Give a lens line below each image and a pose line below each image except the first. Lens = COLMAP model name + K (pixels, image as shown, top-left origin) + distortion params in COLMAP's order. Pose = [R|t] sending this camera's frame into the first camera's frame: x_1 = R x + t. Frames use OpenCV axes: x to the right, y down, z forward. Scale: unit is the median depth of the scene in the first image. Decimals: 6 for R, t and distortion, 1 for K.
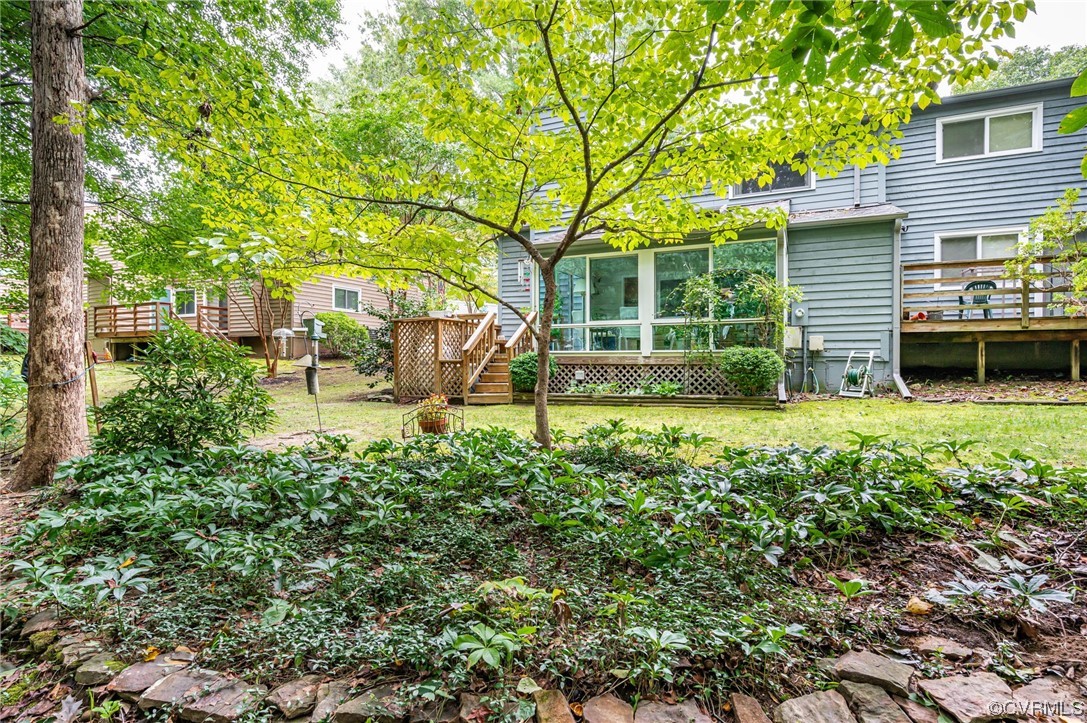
lens RADIAL K [[541.9, 0, 543.2], [0, 541.9, 360.8], [0, 0, 1]] dist [0.002146, 0.000067]
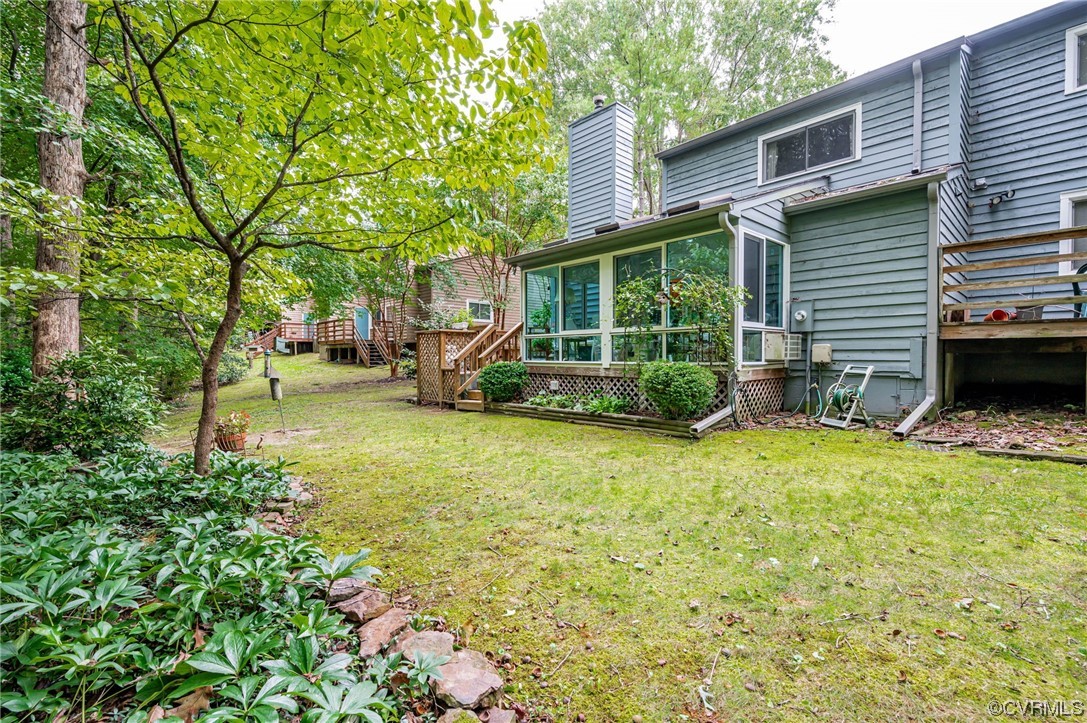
lens RADIAL K [[468.3, 0, 544.0], [0, 468.3, 361.5], [0, 0, 1]] dist [0.000984, 0.000093]
pose [[0.923497, 0.005682, -0.383564, 0.396116], [-0.002234, 0.999953, 0.009434, -0.026519], [0.383600, -0.007855, 0.923466, 0.209149]]
